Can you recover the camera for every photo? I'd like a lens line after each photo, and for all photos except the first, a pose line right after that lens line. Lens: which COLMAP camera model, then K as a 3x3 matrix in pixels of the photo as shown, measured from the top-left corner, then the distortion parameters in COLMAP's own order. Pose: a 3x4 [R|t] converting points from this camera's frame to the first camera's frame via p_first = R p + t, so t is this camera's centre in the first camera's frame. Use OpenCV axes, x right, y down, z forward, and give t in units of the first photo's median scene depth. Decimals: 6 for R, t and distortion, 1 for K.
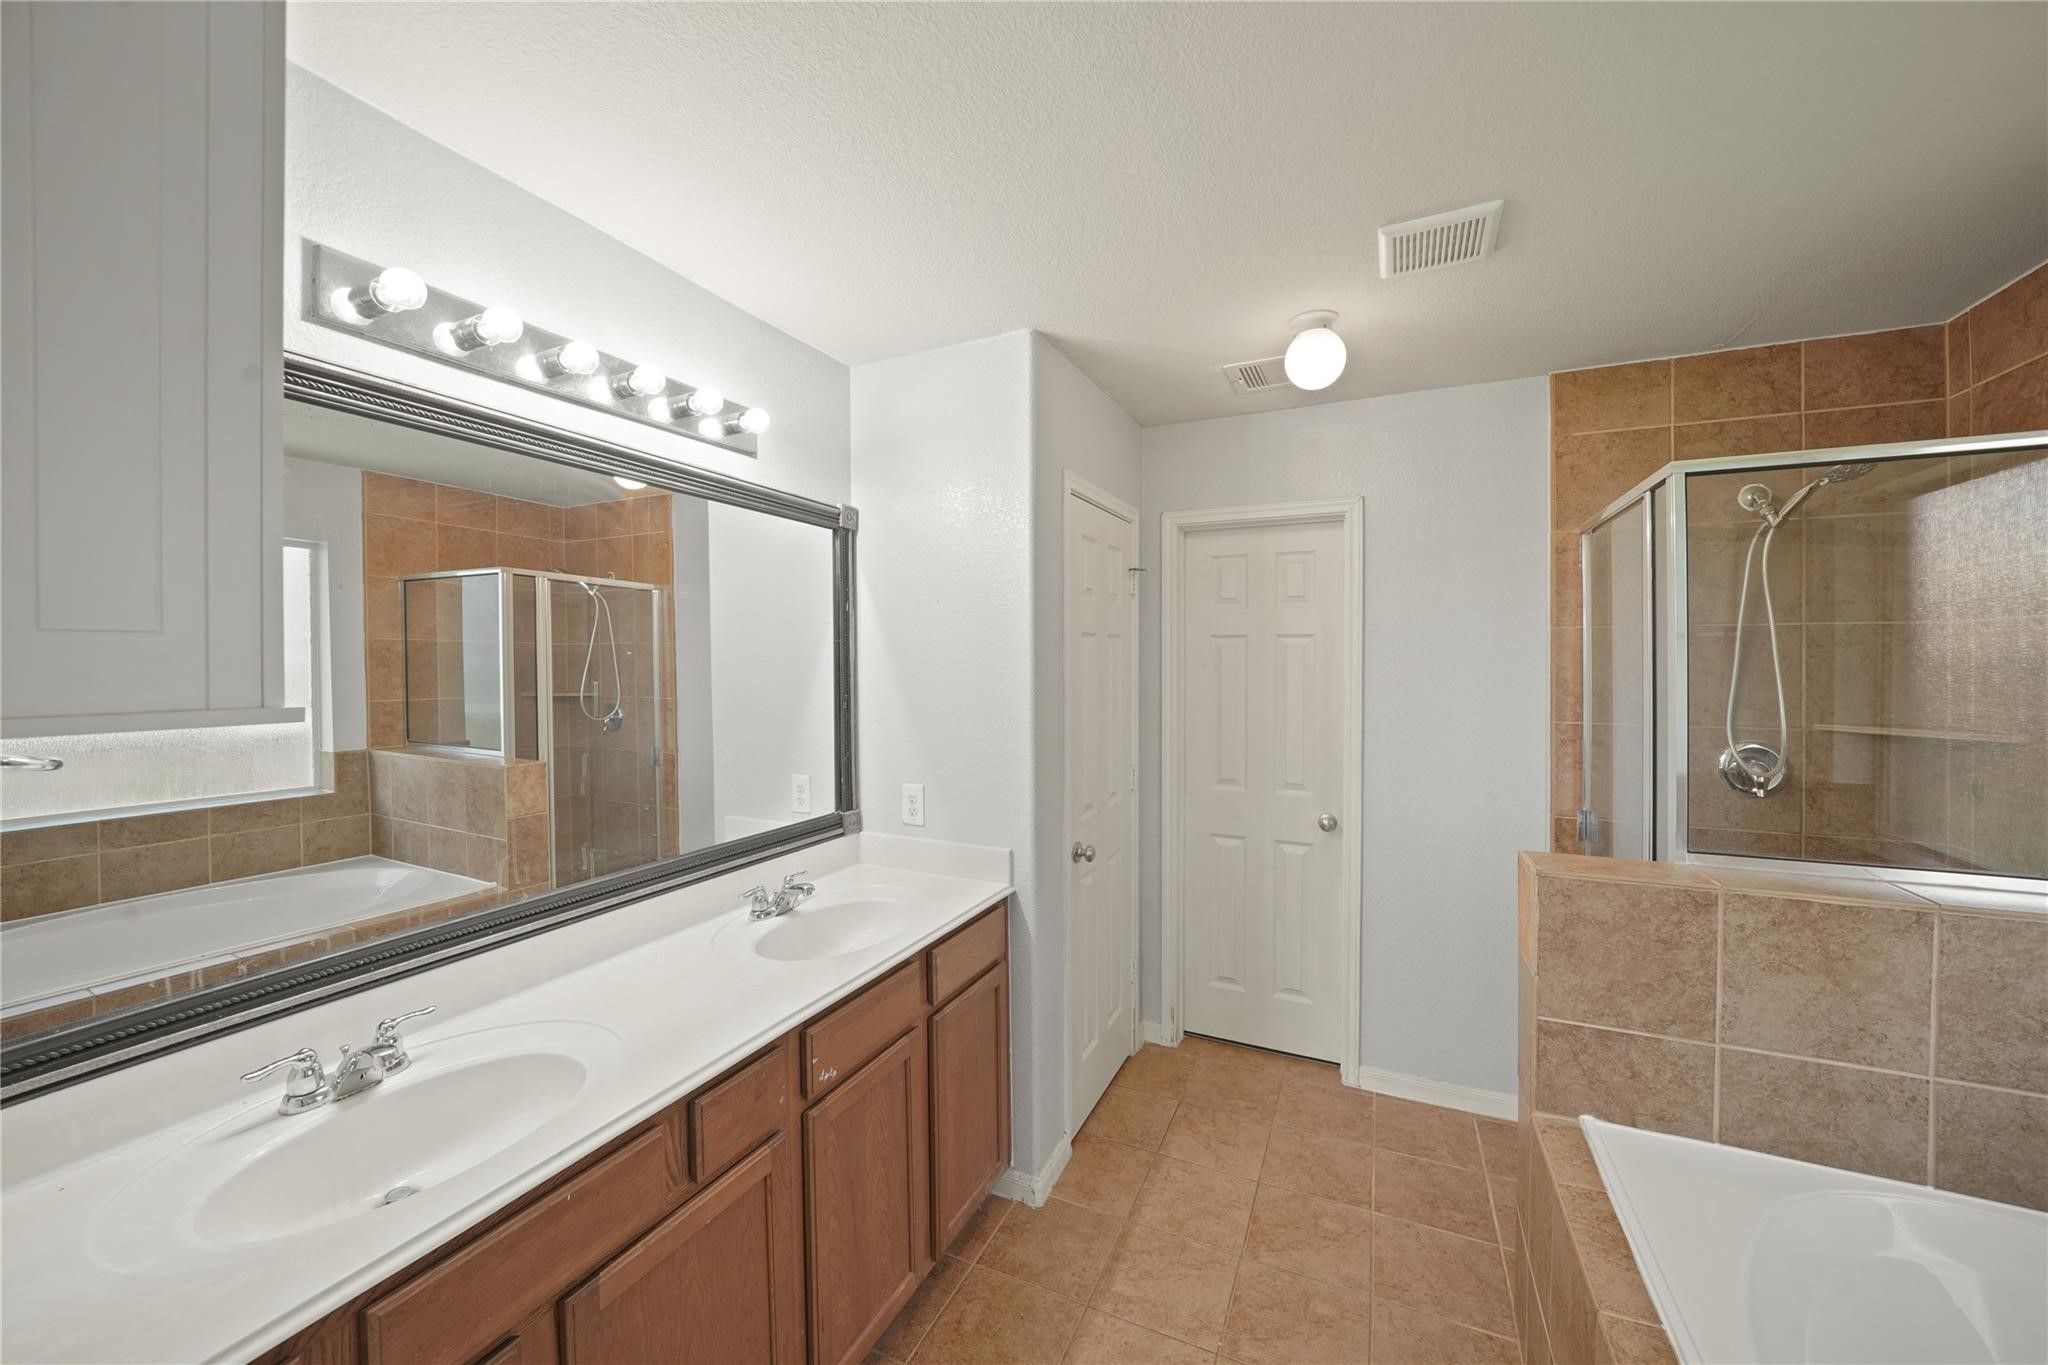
lens RADIAL K [[761.5, 0, 1020.3], [0, 761.5, 669.0], [0, 0, 1]] dist [-0.000230, 0.000062]
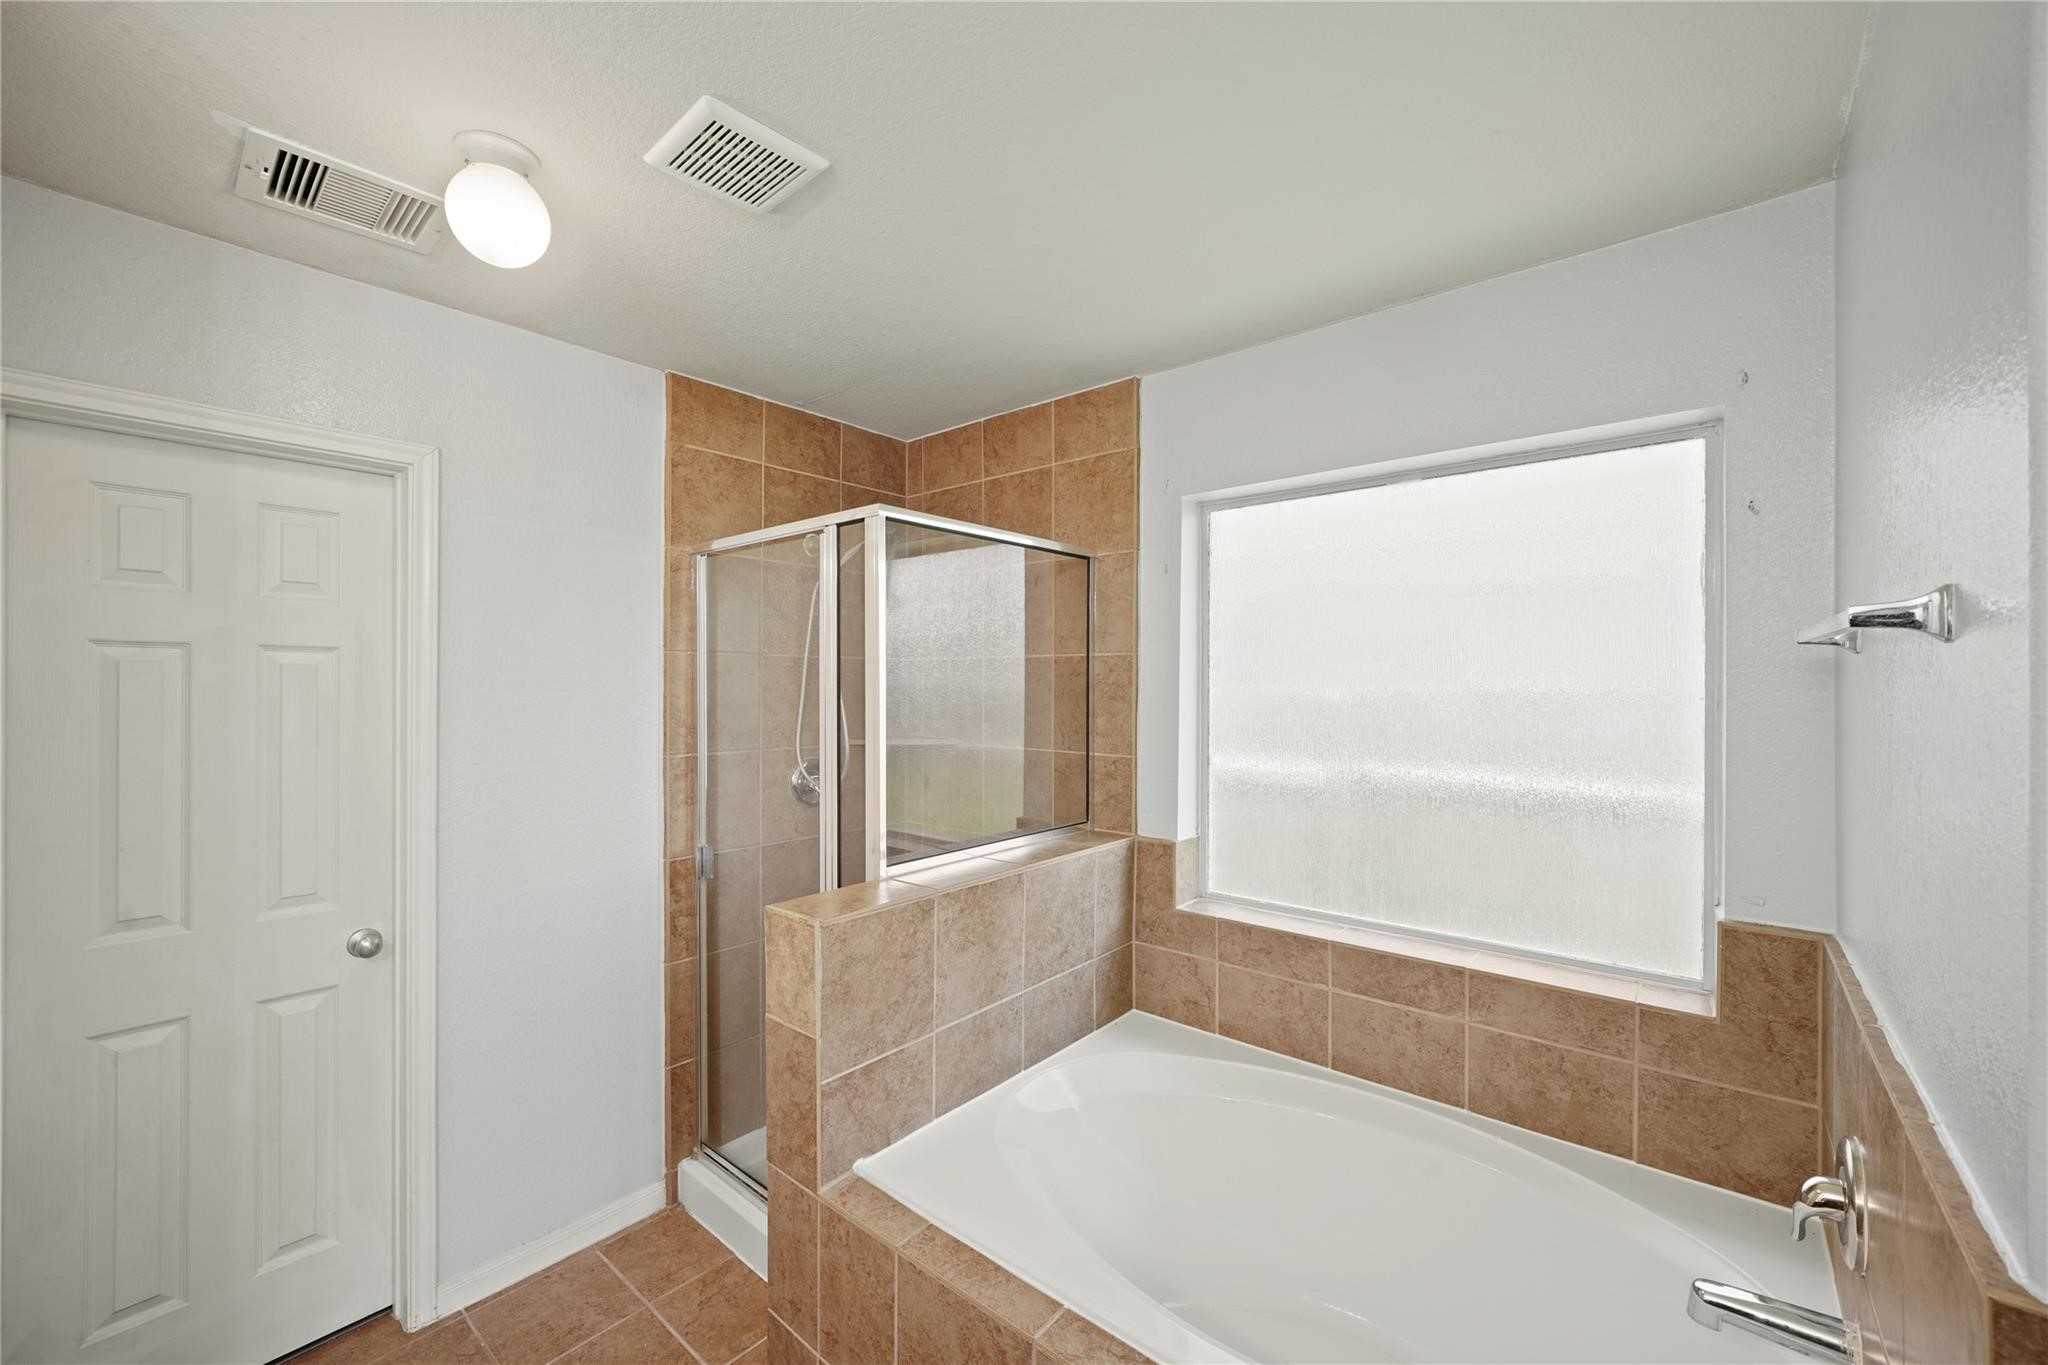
lens RADIAL K [[825.3, 0, 1023.2], [0, 825.3, 686.8], [0, 0, 1]] dist [-0.001508, -0.000409]
pose [[0.265693, -0.004798, 0.964046, -0.148115], [0.010655, 0.999941, 0.002040, -0.011642], [-0.963999, 0.009730, 0.265729, 0.362802]]
